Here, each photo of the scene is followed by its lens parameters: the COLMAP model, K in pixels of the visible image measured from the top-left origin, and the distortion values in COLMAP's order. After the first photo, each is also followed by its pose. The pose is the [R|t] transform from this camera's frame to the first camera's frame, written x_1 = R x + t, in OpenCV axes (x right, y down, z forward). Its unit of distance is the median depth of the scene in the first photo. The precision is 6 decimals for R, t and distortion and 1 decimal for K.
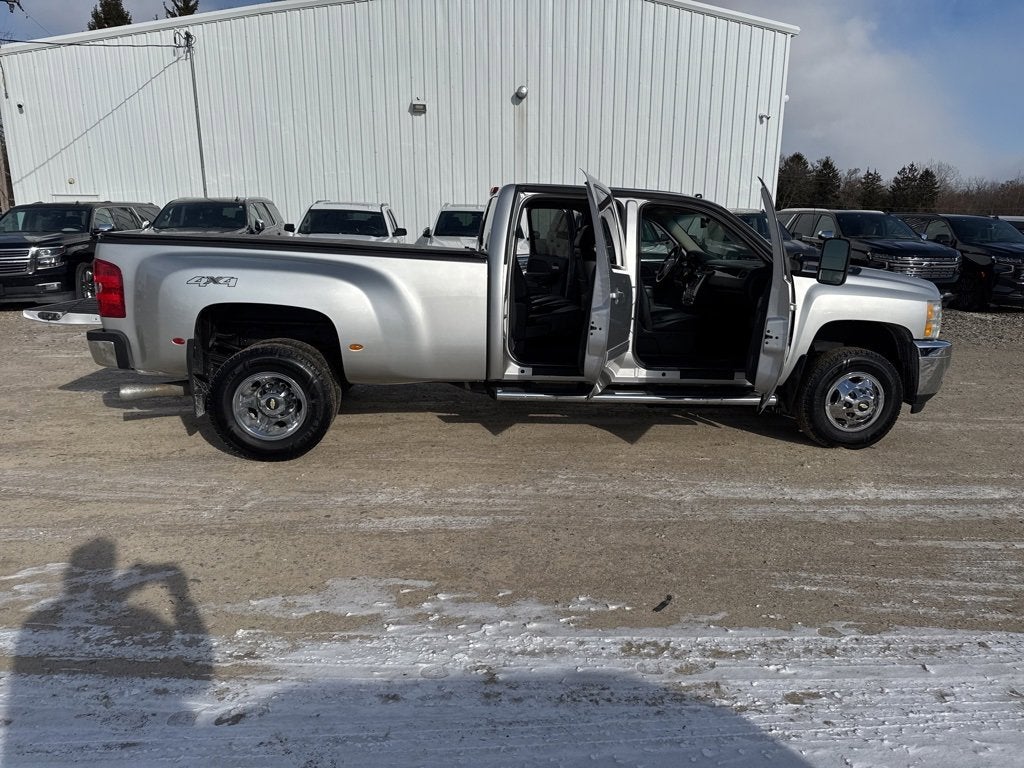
lens RADIAL K [[704.3, 0, 508.8], [0, 704.3, 389.1], [0, 0, 1]] dist [0.034991, -0.037853]
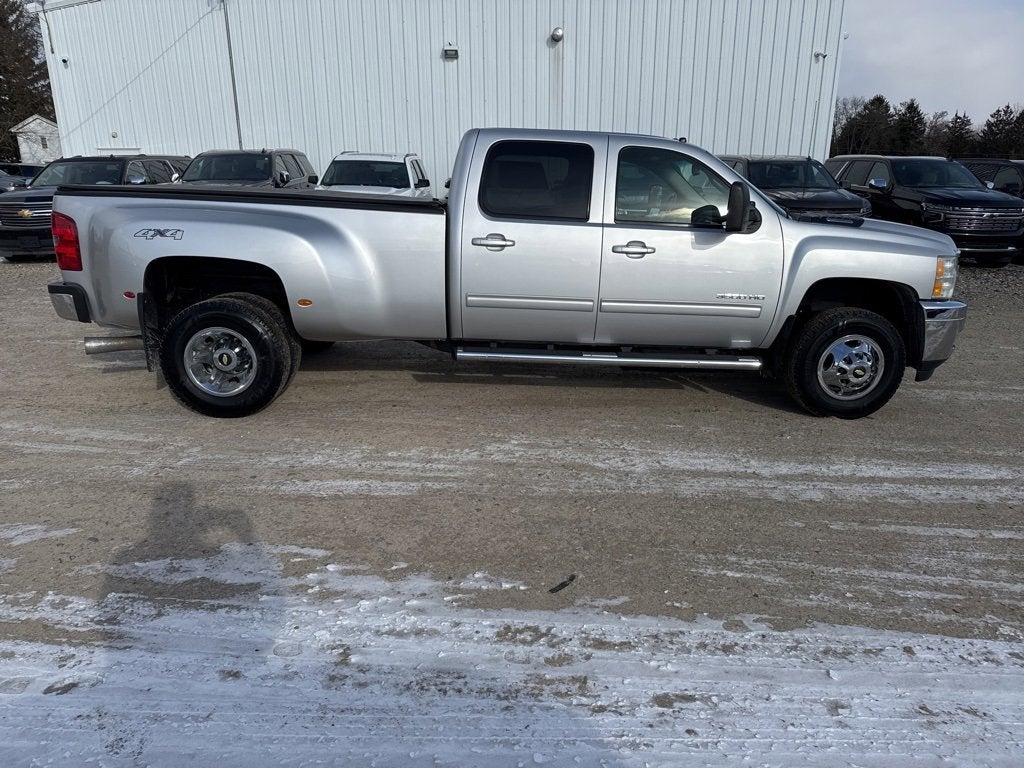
lens RADIAL K [[704.2, 0, 499.5], [0, 704.2, 382.6], [0, 0, 1]] dist [0.033832, -0.039698]
pose [[0.995421, 0.020236, -0.093426, 0.147201], [-0.014975, 0.998280, 0.056674, -0.009198], [0.094412, -0.055016, 0.994012, 0.056803]]
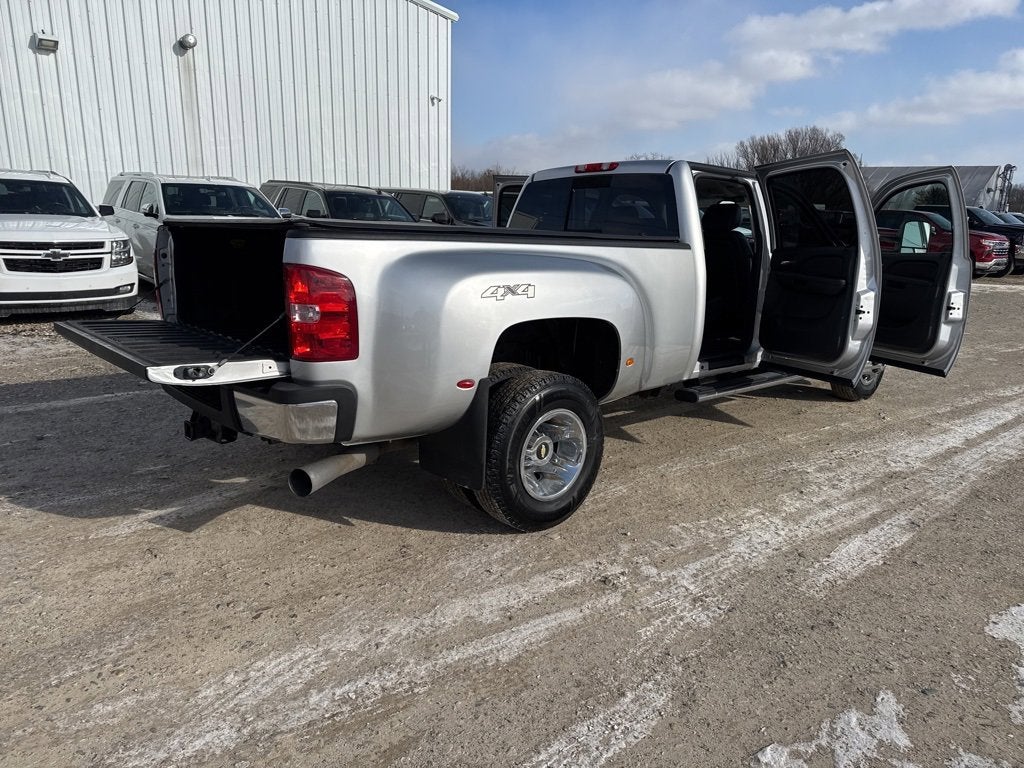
lens RADIAL K [[720.4, 0, 493.5], [0, 720.4, 366.7], [0, 0, 1]] dist [0.065084, -0.083631]
pose [[0.811263, -0.122477, 0.571709, -0.842412], [0.125089, 0.991531, 0.034912, -0.105973], [-0.571144, 0.043191, 0.819713, 0.434961]]
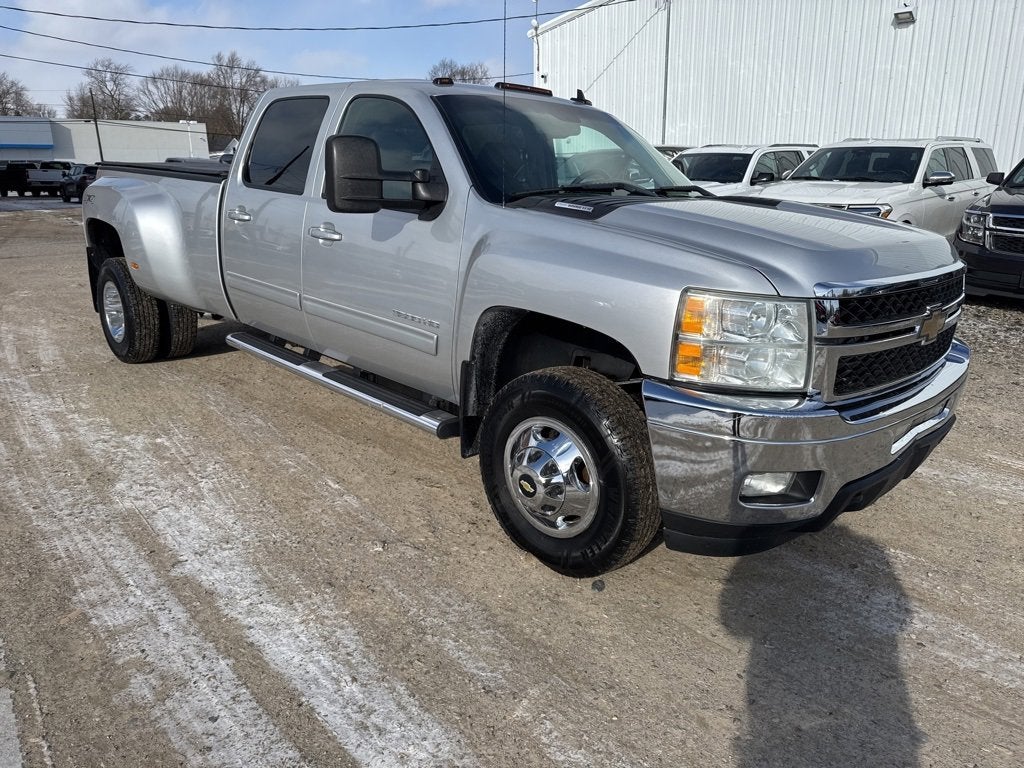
lens RADIAL K [[722.4, 0, 512.4], [0, 722.4, 353.8], [0, 0, 1]] dist [0.033304, -0.034144]
pose [[0.626170, 0.176246, -0.759505, 0.999591], [-0.176420, 0.980879, 0.082168, -0.123266], [0.759465, 0.082540, 0.645291, 0.769093]]
